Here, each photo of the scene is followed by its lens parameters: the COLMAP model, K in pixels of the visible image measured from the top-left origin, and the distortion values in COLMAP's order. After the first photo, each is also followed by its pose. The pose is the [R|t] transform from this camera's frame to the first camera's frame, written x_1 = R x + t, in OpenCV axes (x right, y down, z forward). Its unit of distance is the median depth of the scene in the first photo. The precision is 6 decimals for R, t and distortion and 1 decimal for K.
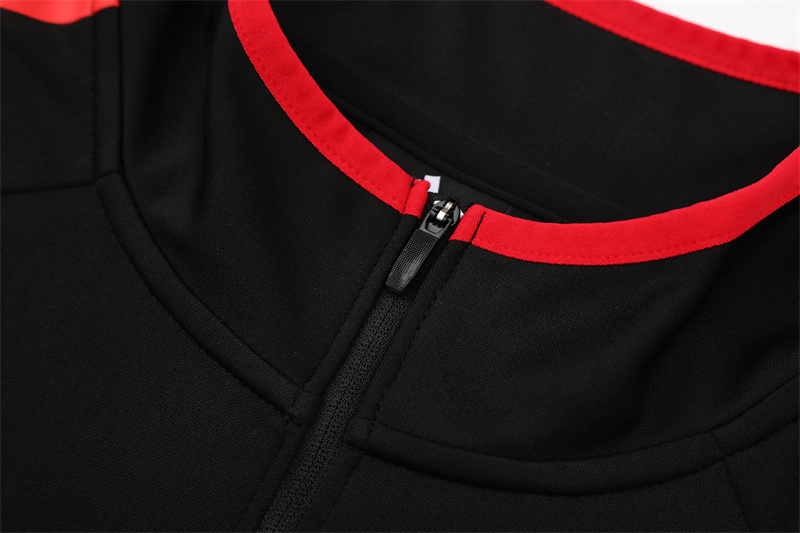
lens RADIAL K [[1980.7, 0, 399.5], [0, 1980.7, 266.7], [0, 0, 1]] dist [0.282291, 0.000000]
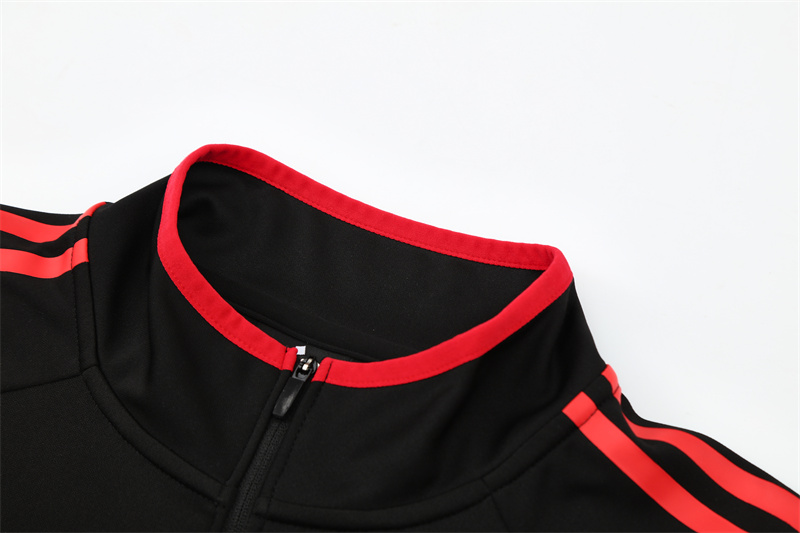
lens RADIAL K [[1980.7, 0, 401.2], [0, 1980.7, 265.1], [0, 0, 1]] dist [0.282291, 0.000000]
pose [[0.994090, -0.108090, 0.010071, 0.089750], [0.108355, 0.982266, -0.153013, 0.143142], [0.006647, 0.153200, 0.988173, -0.556981]]
